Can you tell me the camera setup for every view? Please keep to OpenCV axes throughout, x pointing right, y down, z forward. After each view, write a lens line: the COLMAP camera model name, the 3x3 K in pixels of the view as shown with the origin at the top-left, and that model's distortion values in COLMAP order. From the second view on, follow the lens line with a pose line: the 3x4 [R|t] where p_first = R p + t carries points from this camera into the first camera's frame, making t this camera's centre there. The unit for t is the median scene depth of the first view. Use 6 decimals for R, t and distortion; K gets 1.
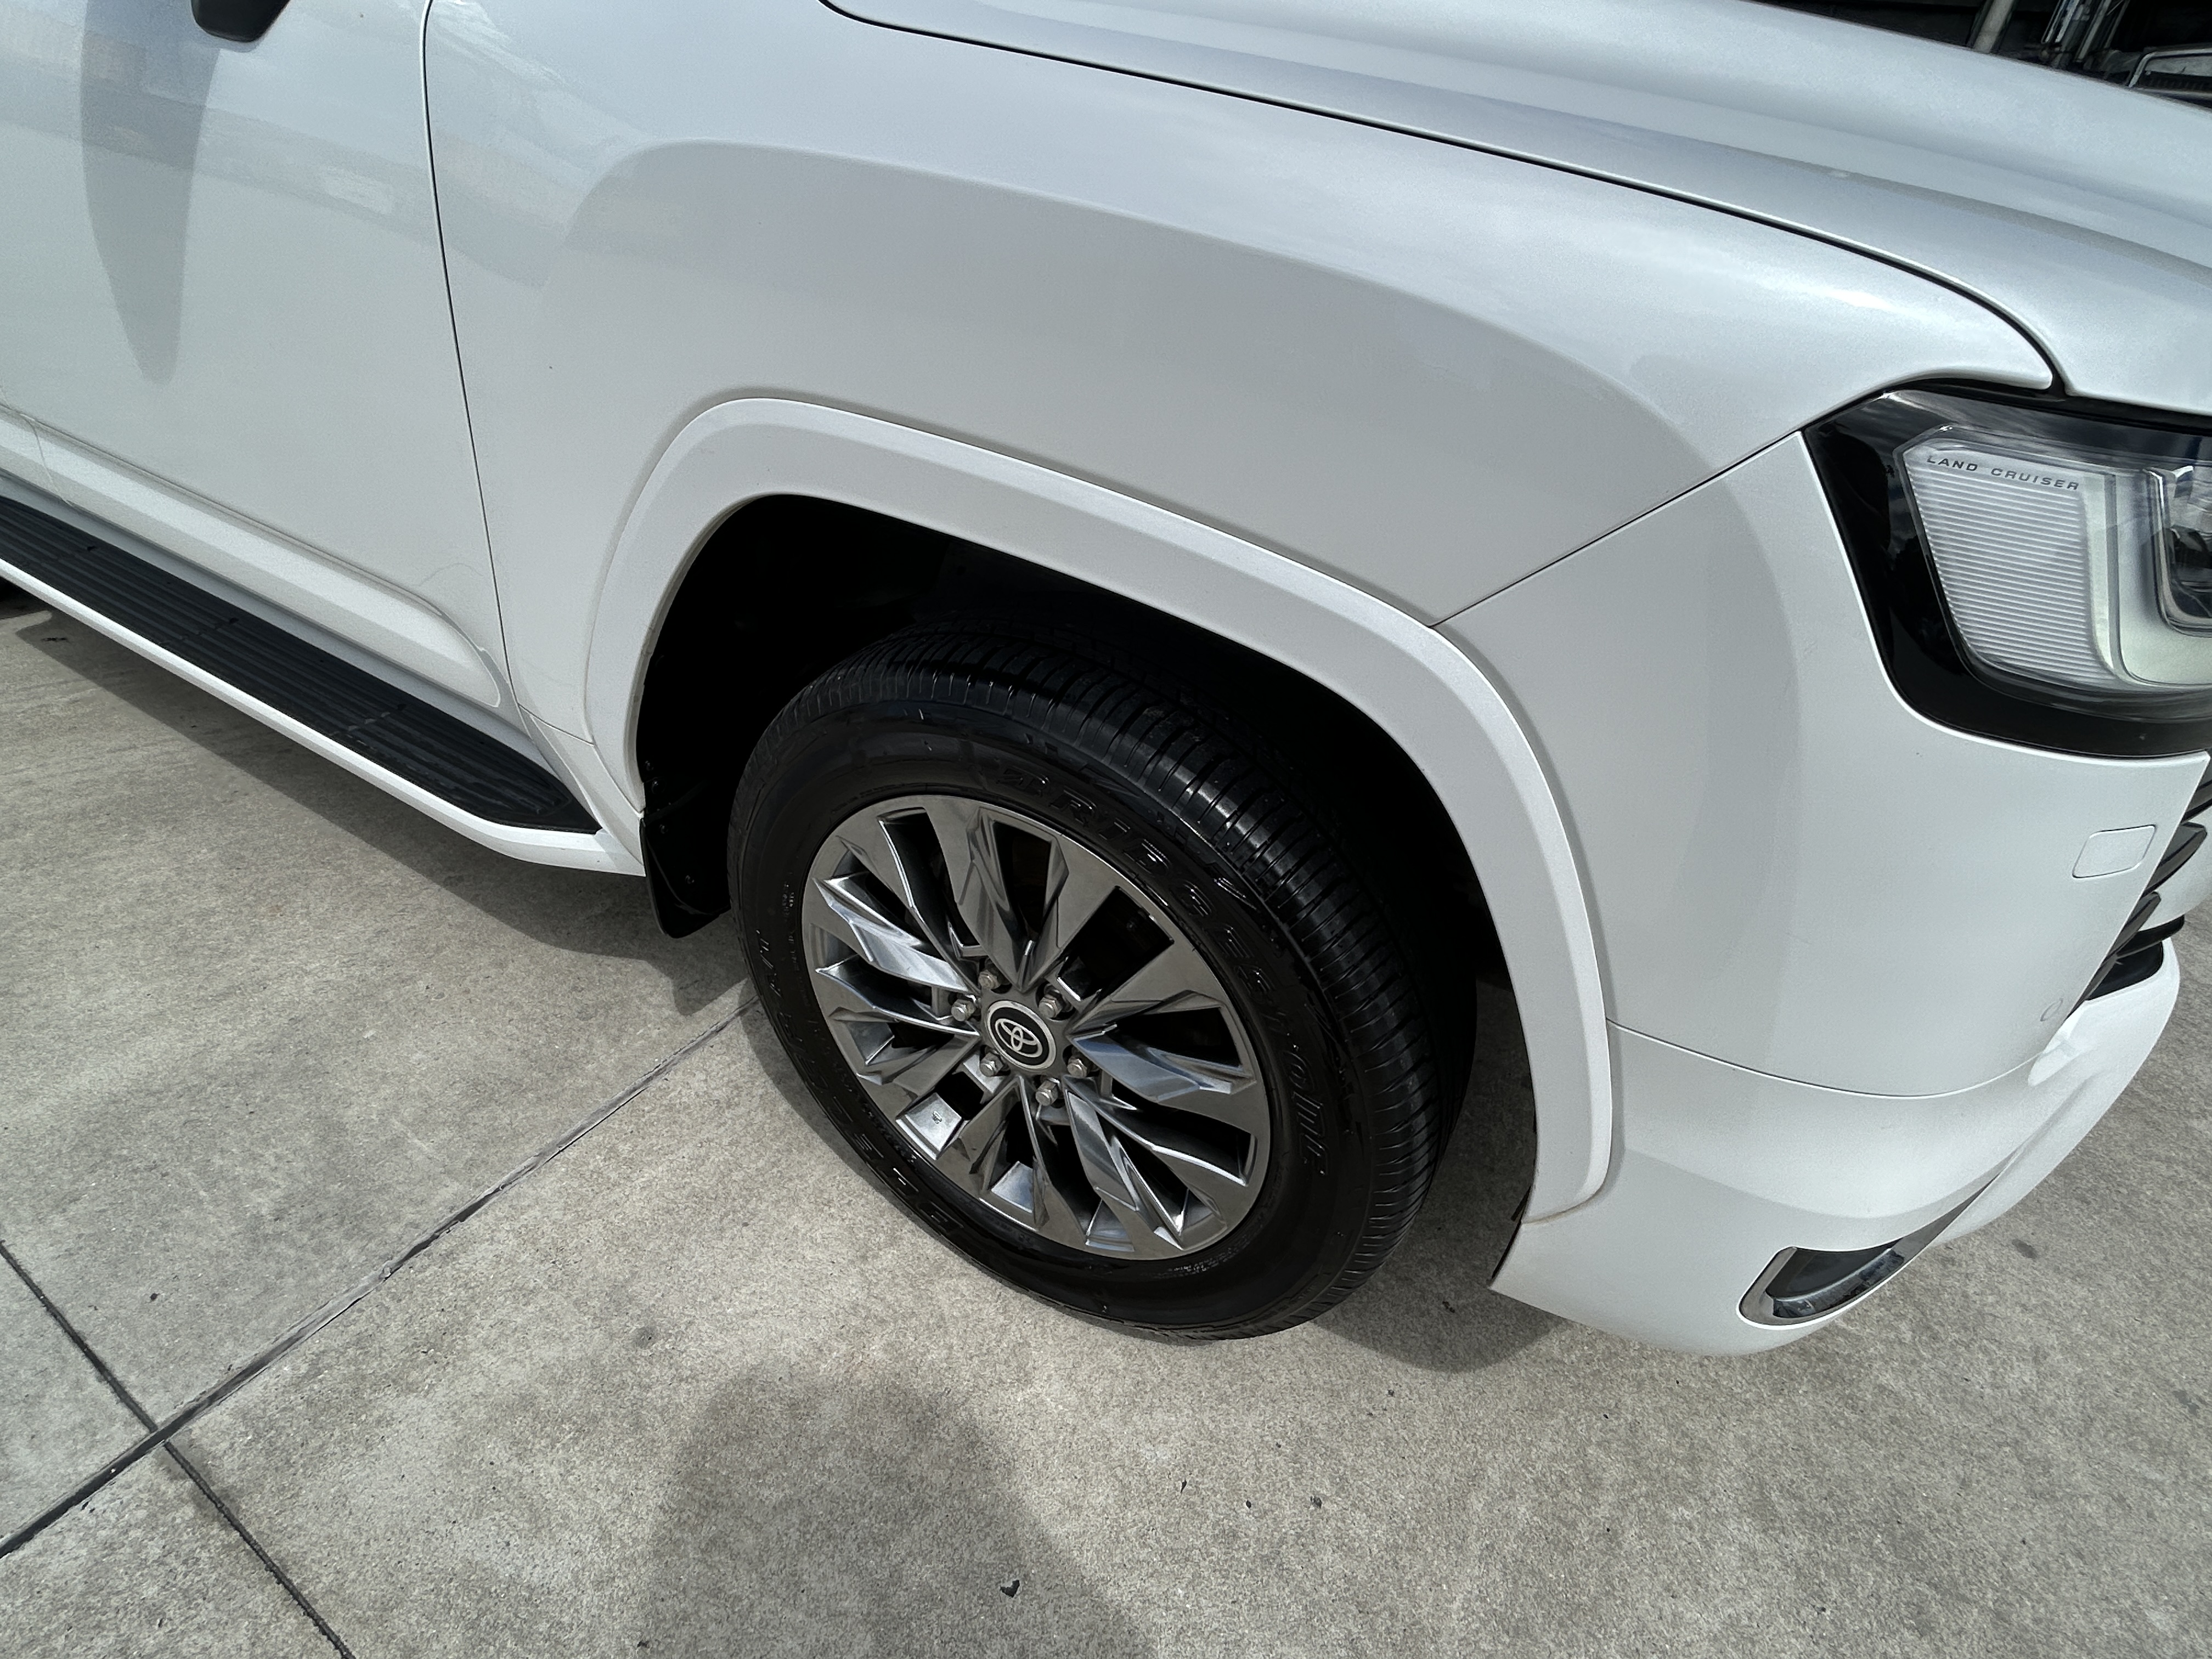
lens RADIAL K [[1093.9, 0, 1097.0], [0, 1093.9, 826.1], [0, 0, 1]] dist [-0.001197, 0.004000]
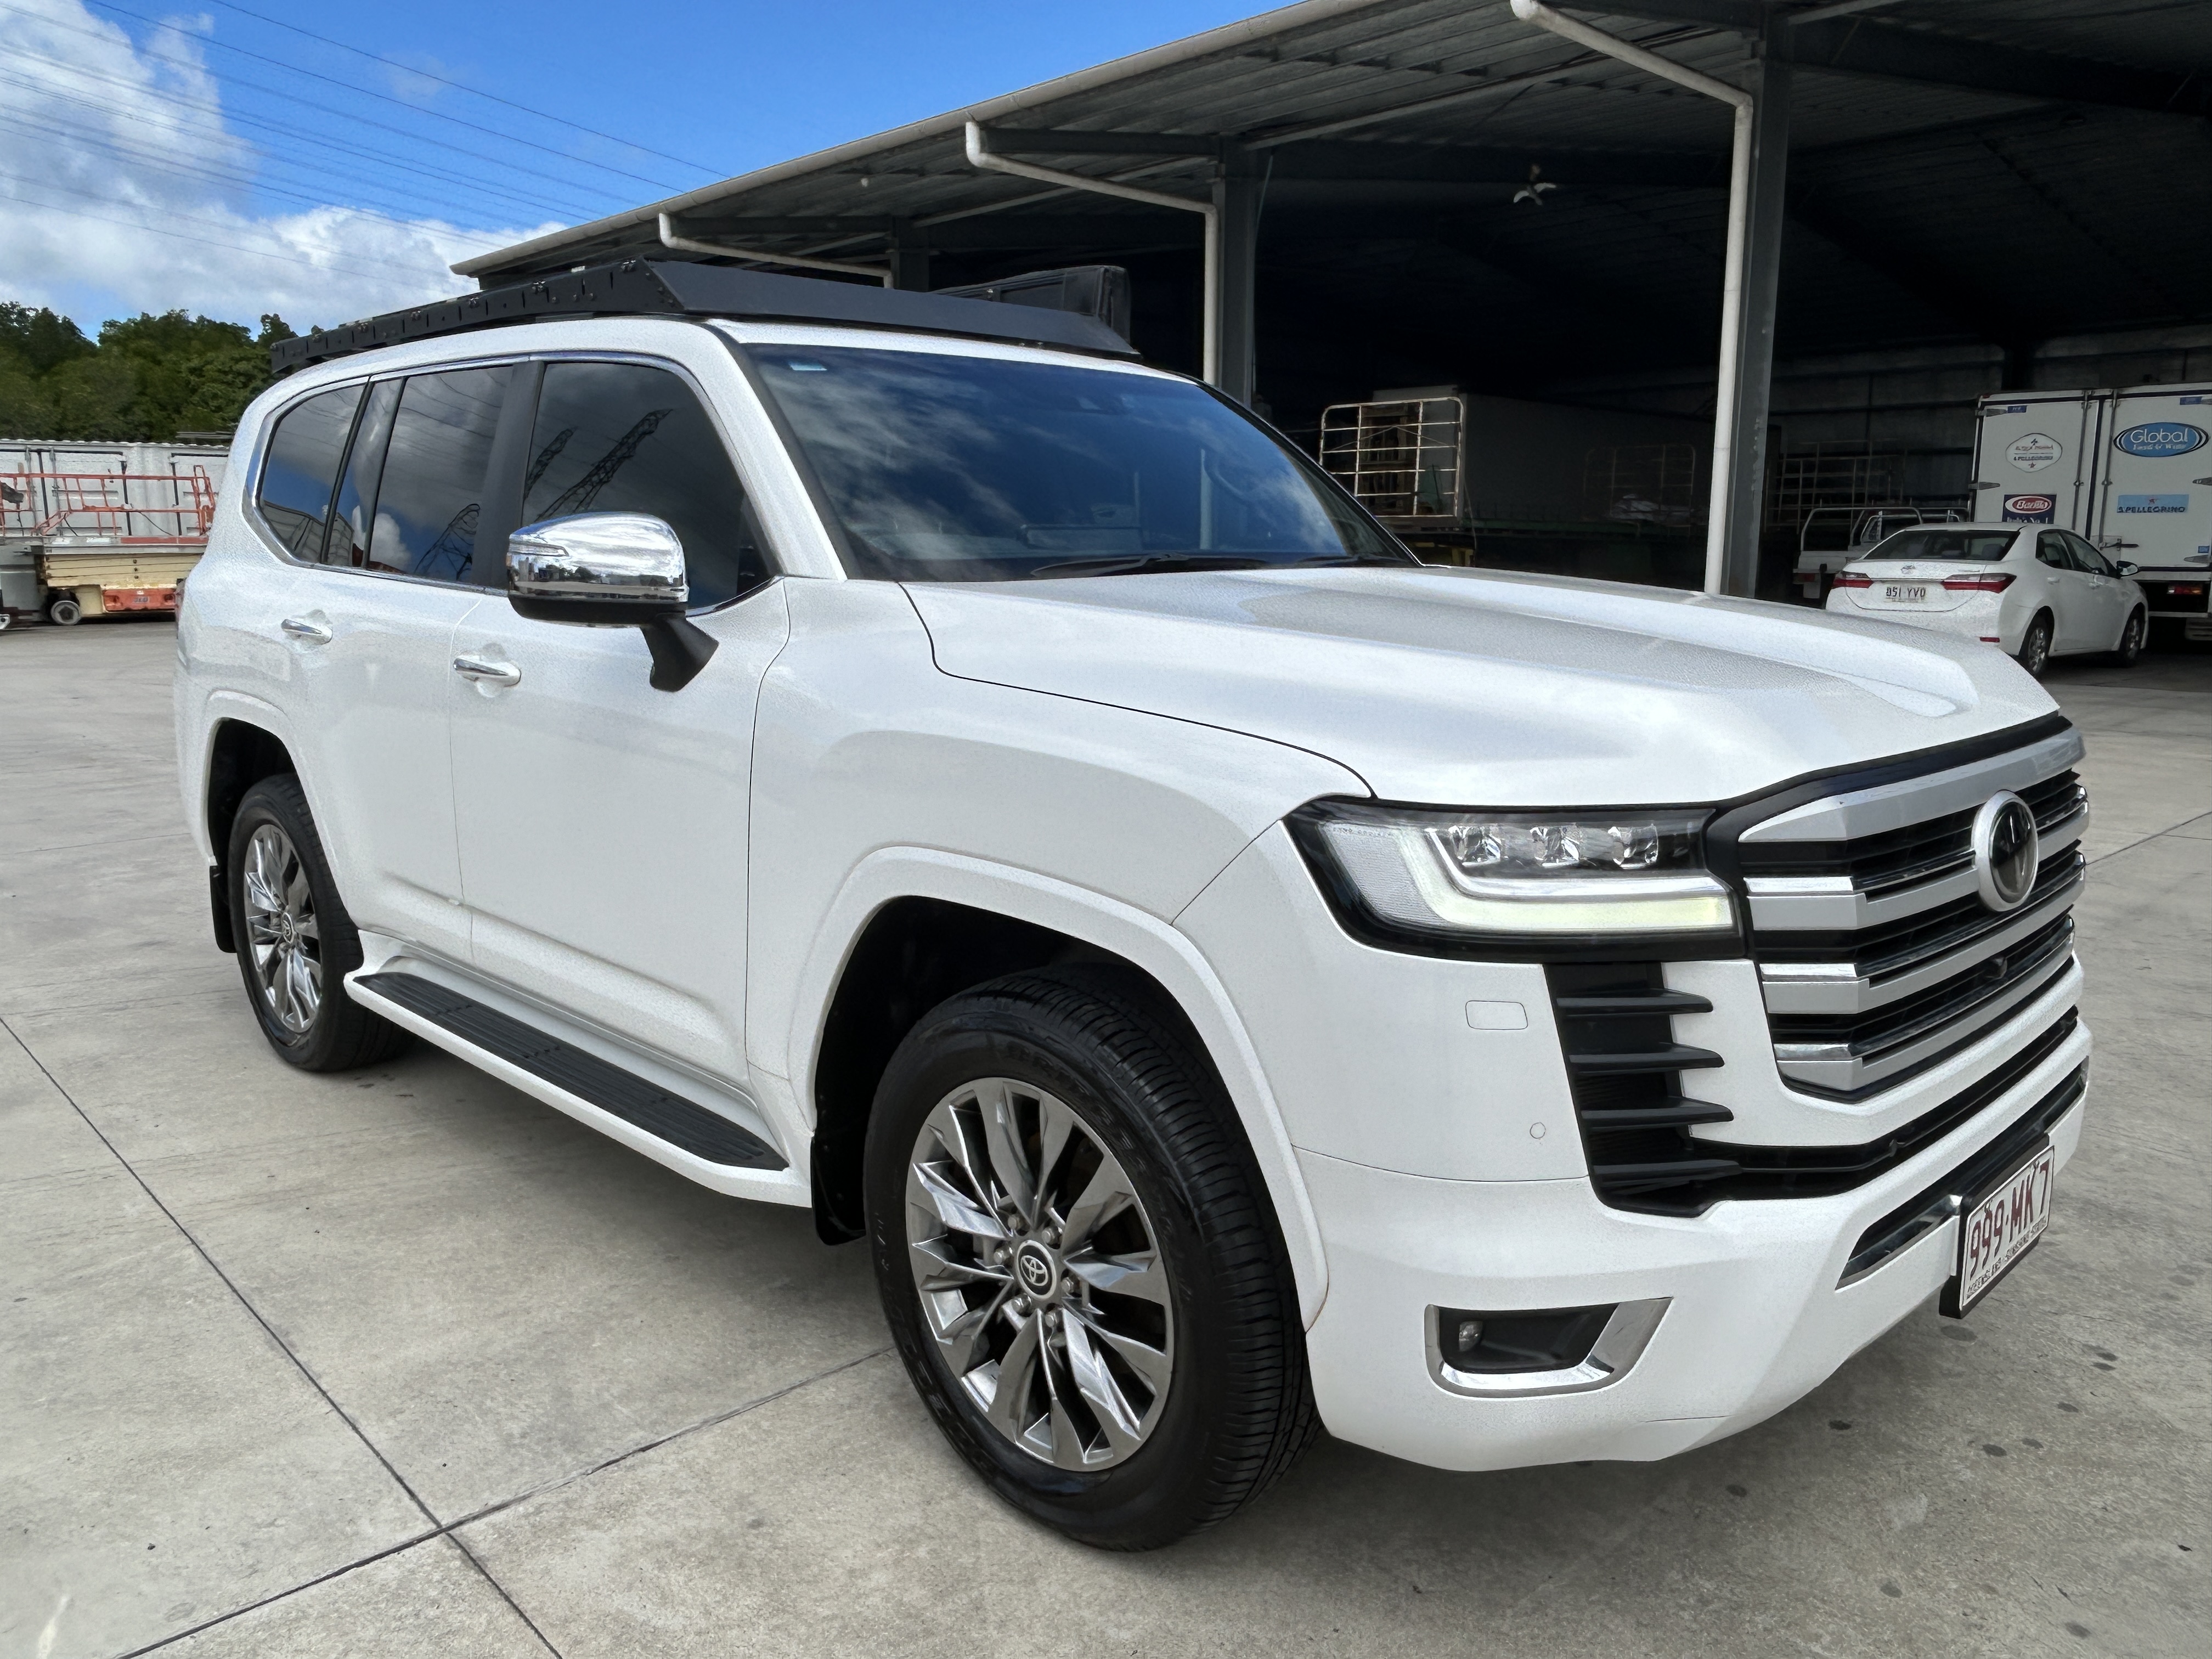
lens RADIAL K [[1641.6, 0, 1106.7], [0, 1641.6, 842.8], [0, 0, 1]] dist [0.005656, -0.019638]
pose [[0.962463, -0.045004, -0.267657, 0.565156], [-0.071343, 0.909529, -0.409471, 0.515816], [0.261870, 0.413196, 0.872177, -0.958864]]
